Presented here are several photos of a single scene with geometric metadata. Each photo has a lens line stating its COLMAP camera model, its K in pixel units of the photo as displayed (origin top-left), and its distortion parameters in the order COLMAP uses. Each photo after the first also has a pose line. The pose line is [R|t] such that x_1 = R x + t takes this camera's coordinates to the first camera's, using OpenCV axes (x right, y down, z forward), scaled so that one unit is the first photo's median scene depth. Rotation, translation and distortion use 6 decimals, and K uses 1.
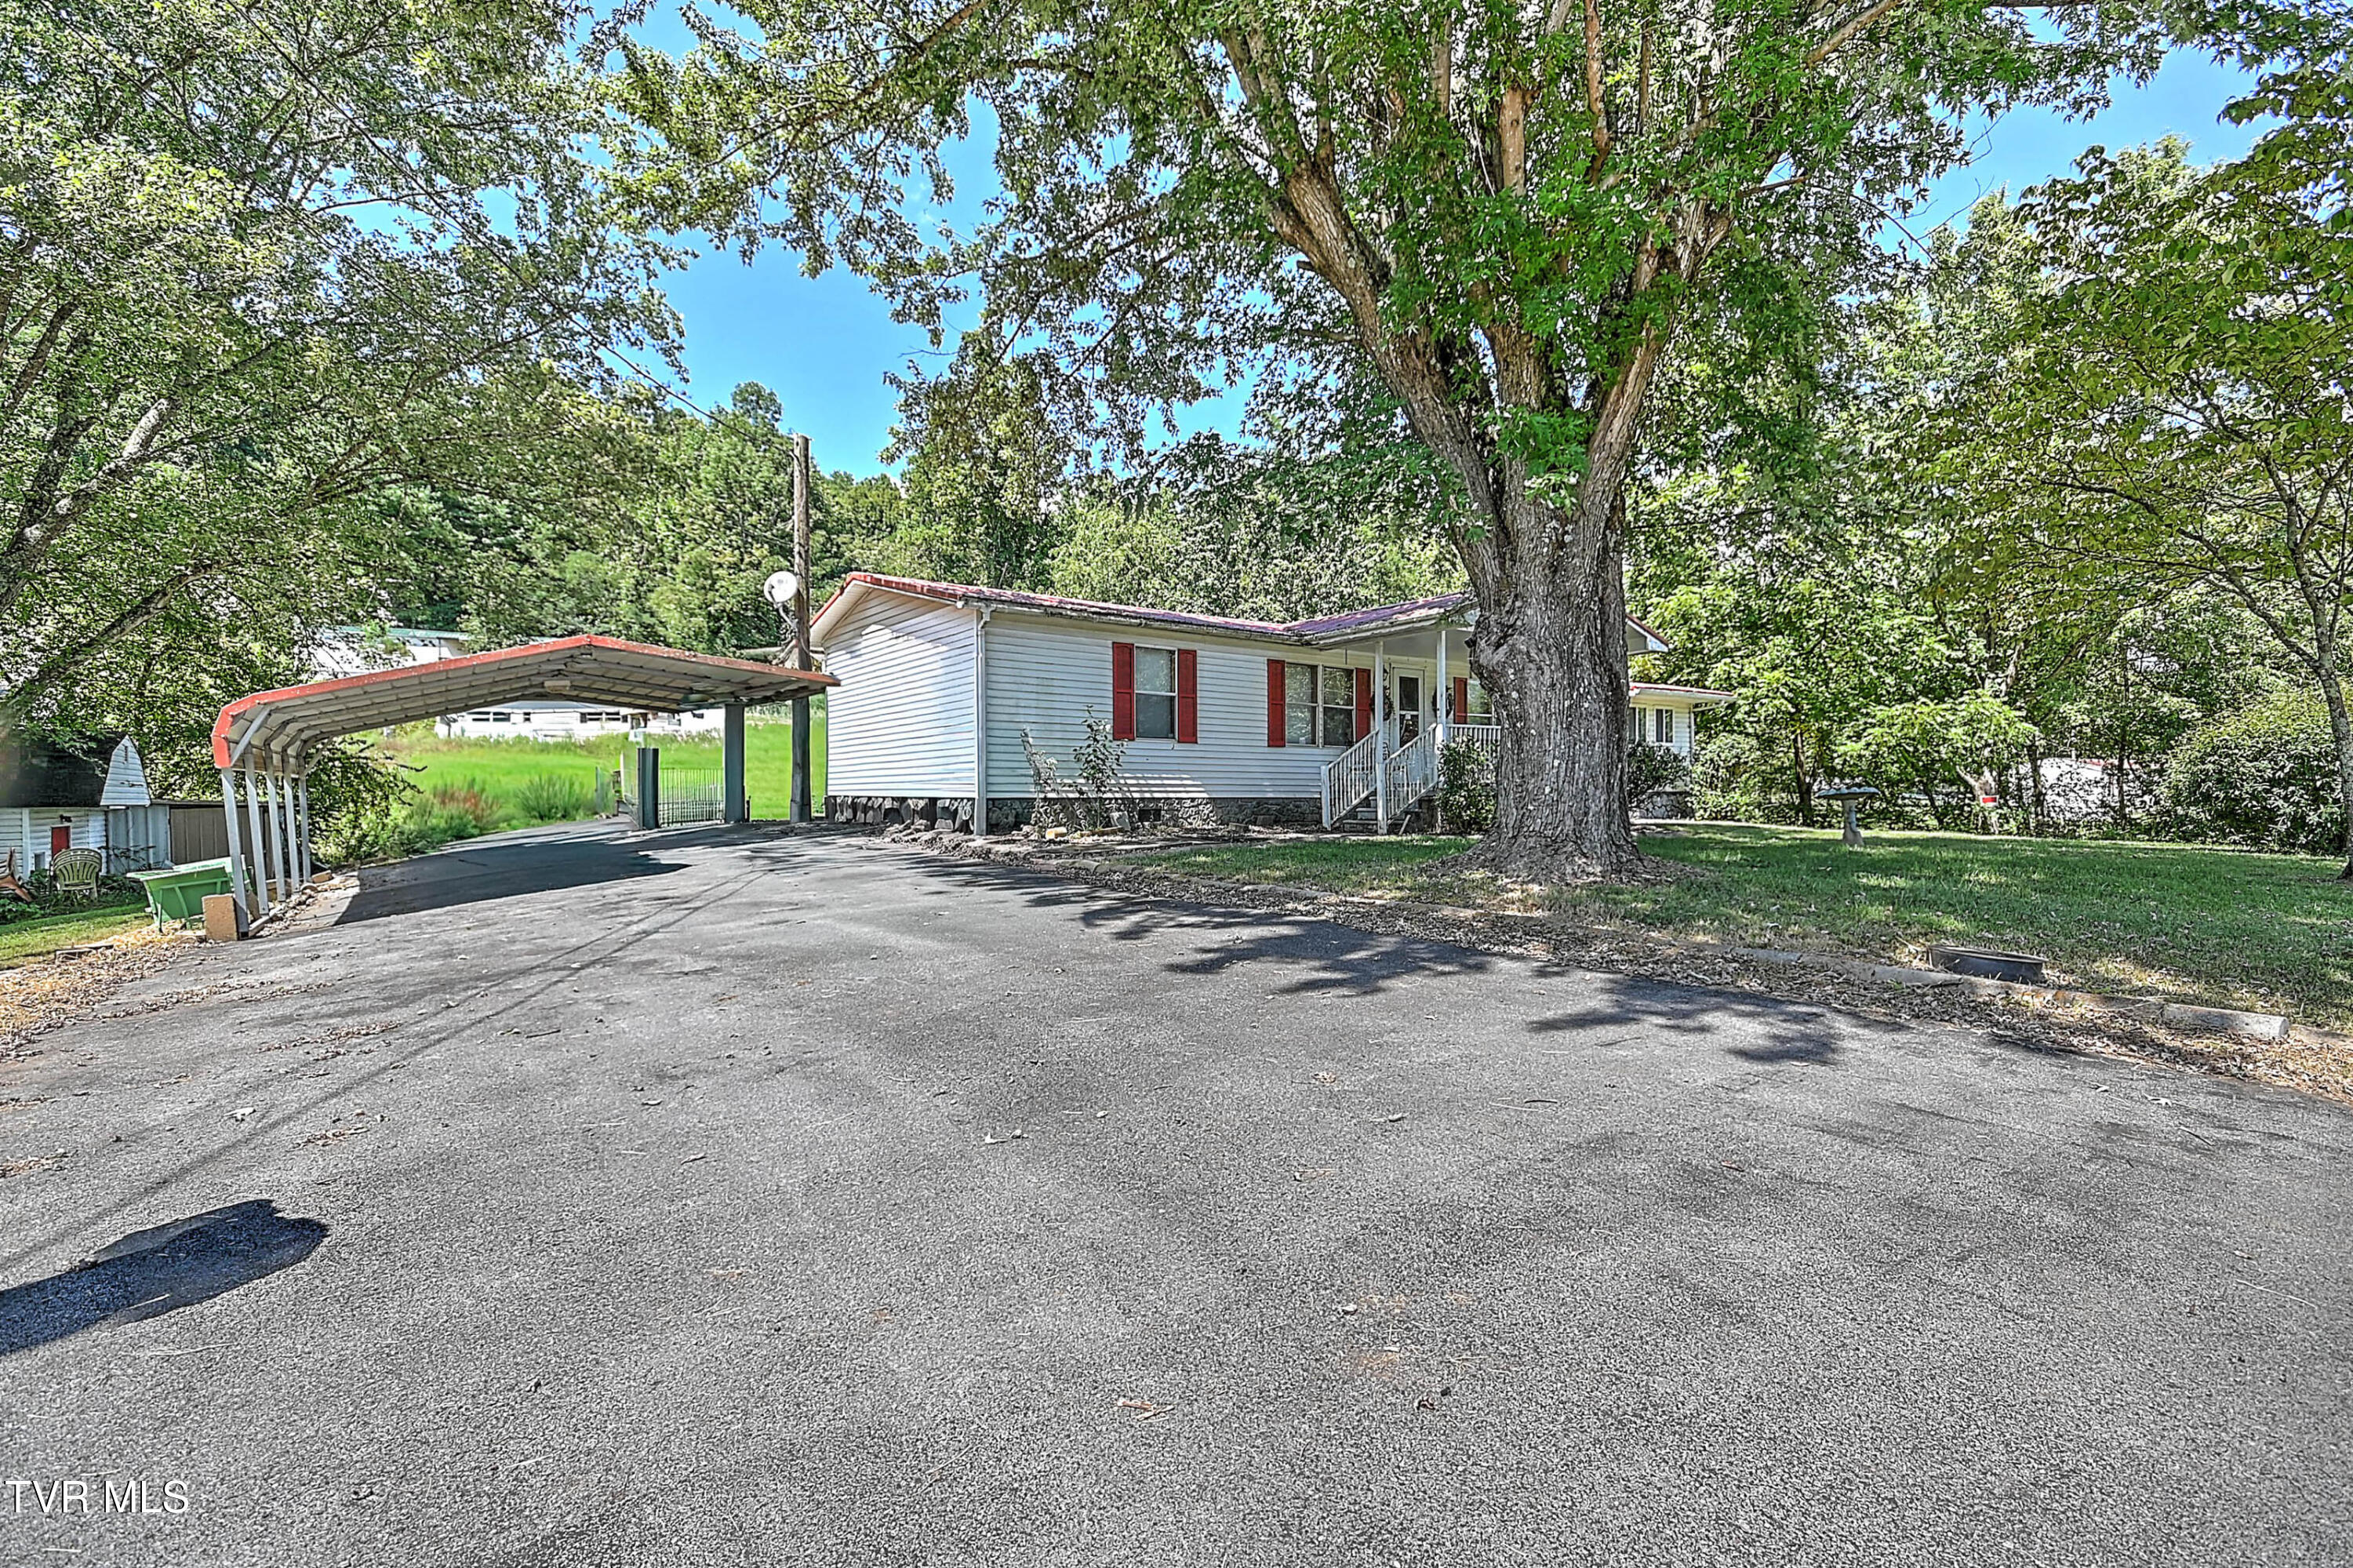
lens RADIAL K [[1082.2, 0, 1172.8], [0, 1082.2, 783.6], [0, 0, 1]] dist [0.017058, -0.001214]
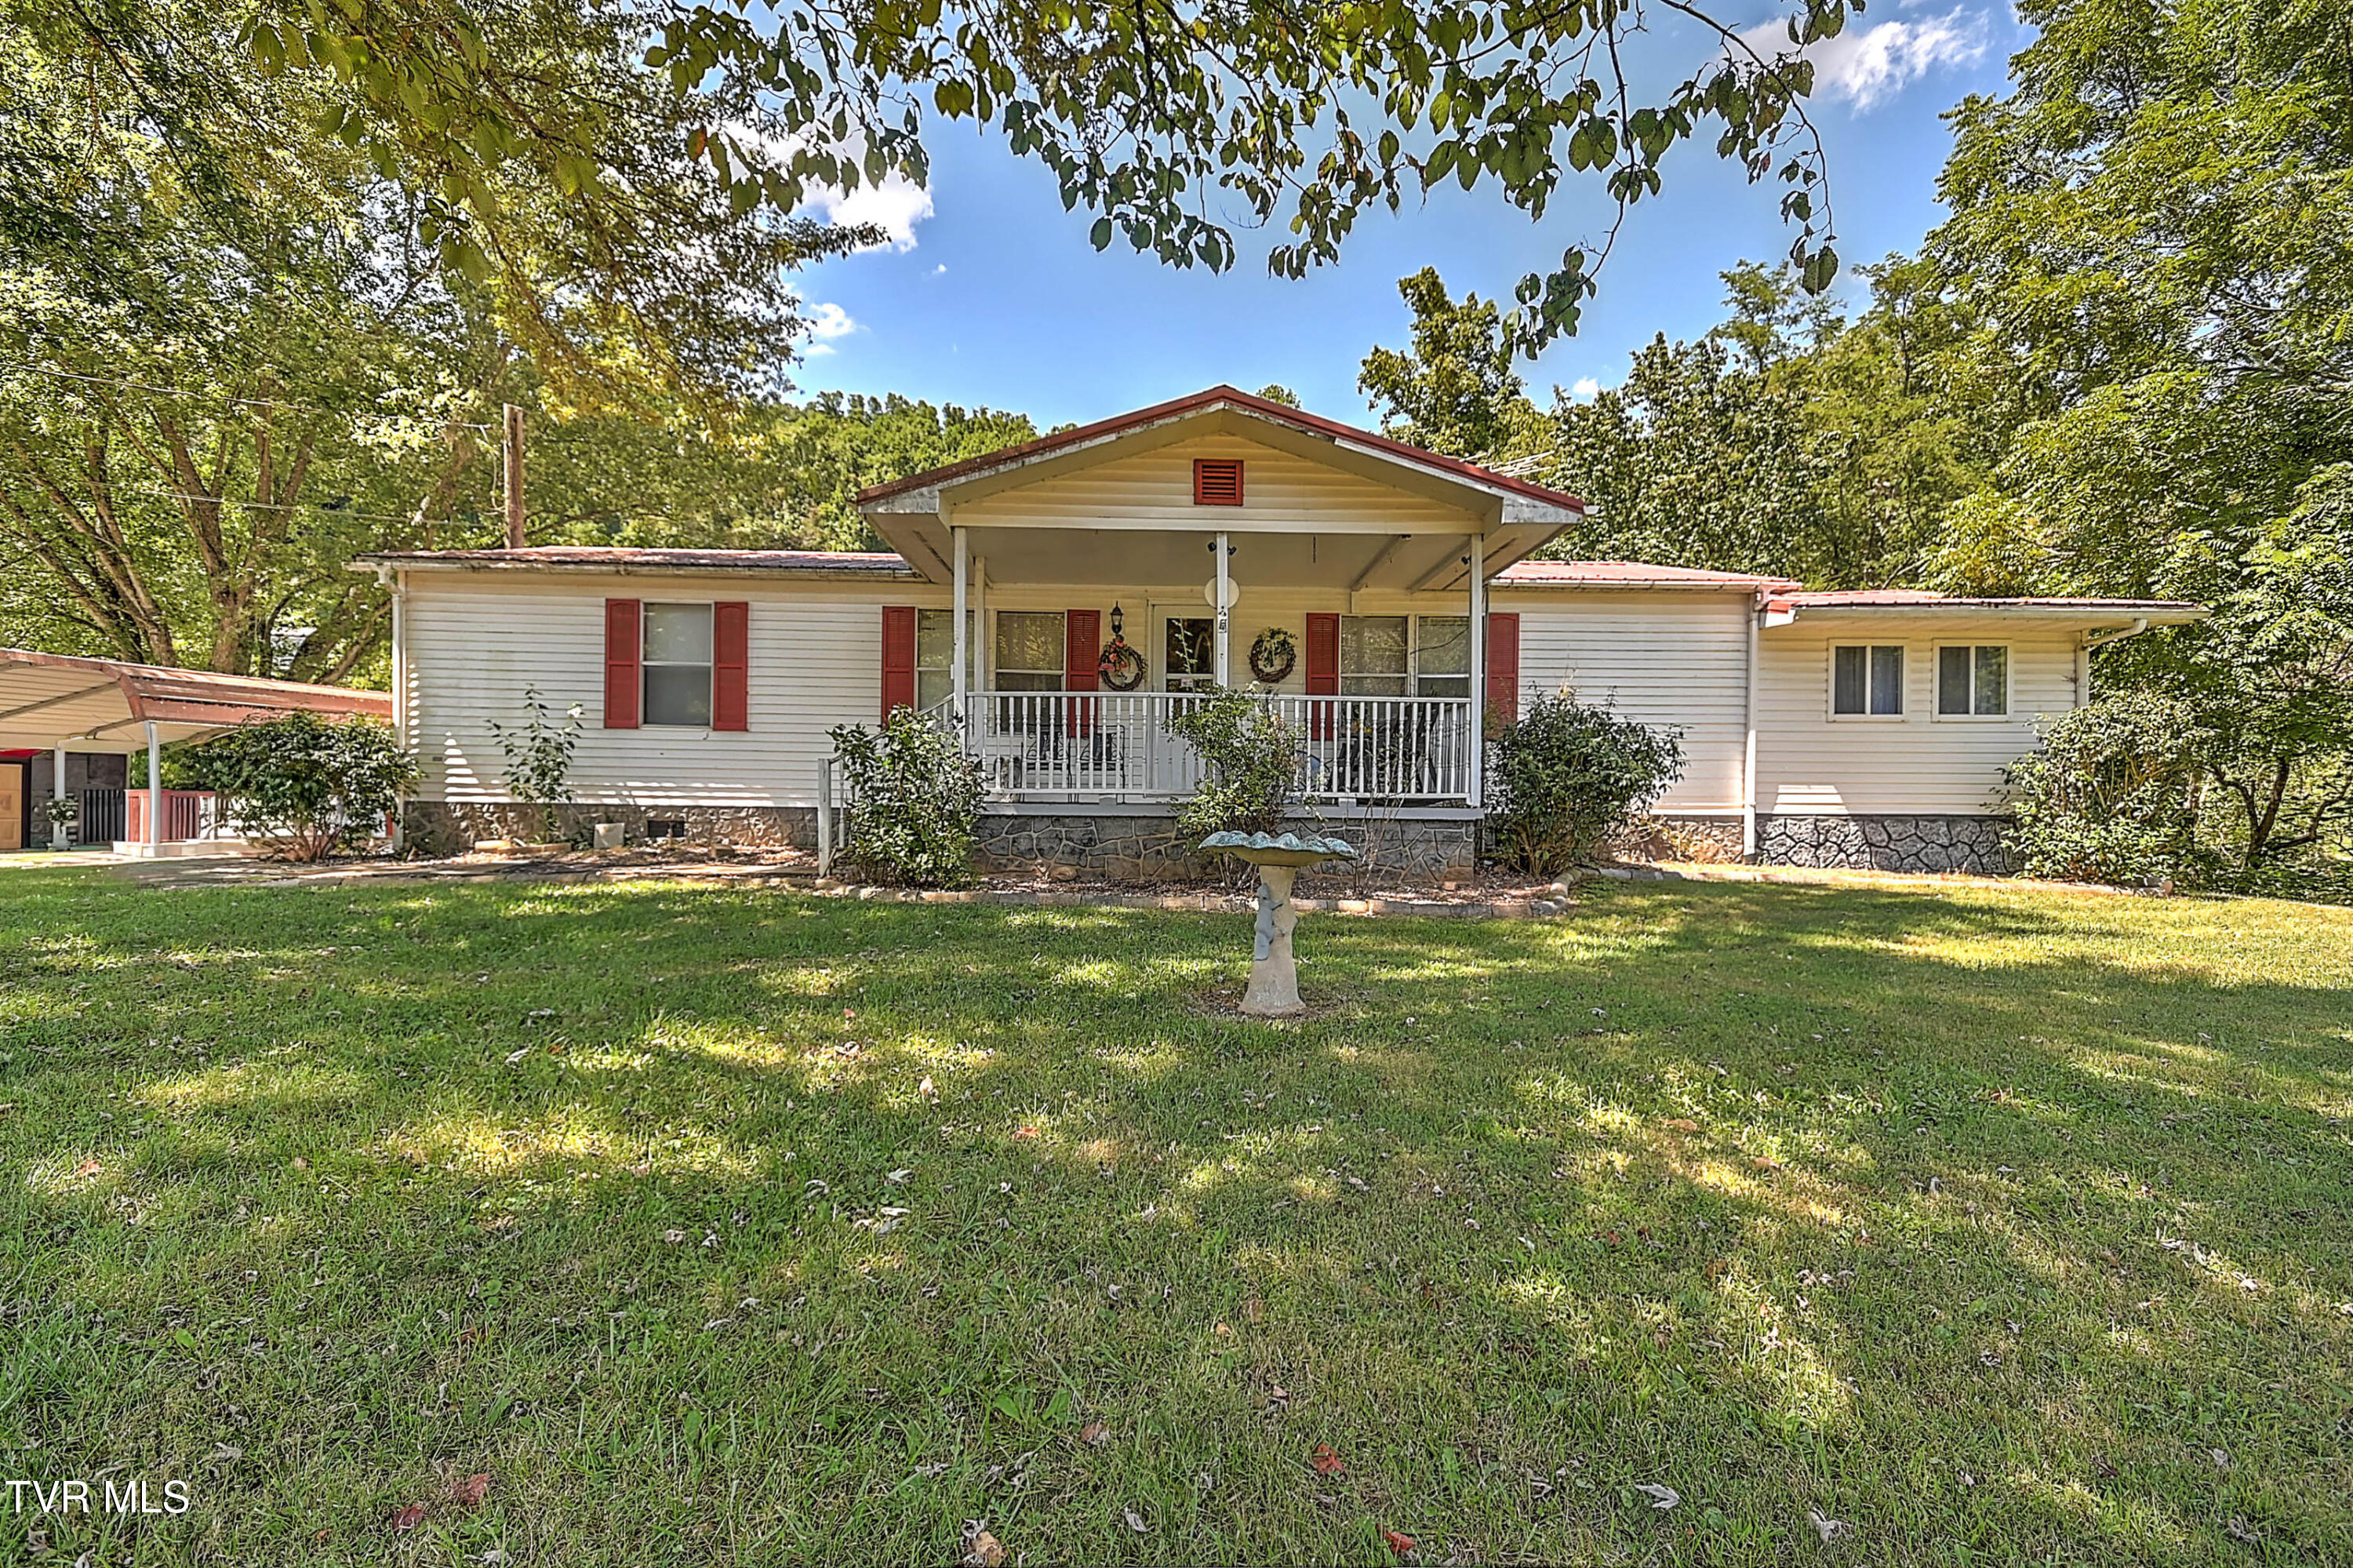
lens RADIAL K [[1082.2, 0, 1175.0], [0, 1082.2, 779.6], [0, 0, 1]] dist [0.017058, -0.001214]
pose [[0.807158, 0.009280, -0.590263, 0.677072], [-0.010023, 0.999948, 0.002015, -0.009271], [0.590251, 0.004290, 0.807209, 0.585584]]
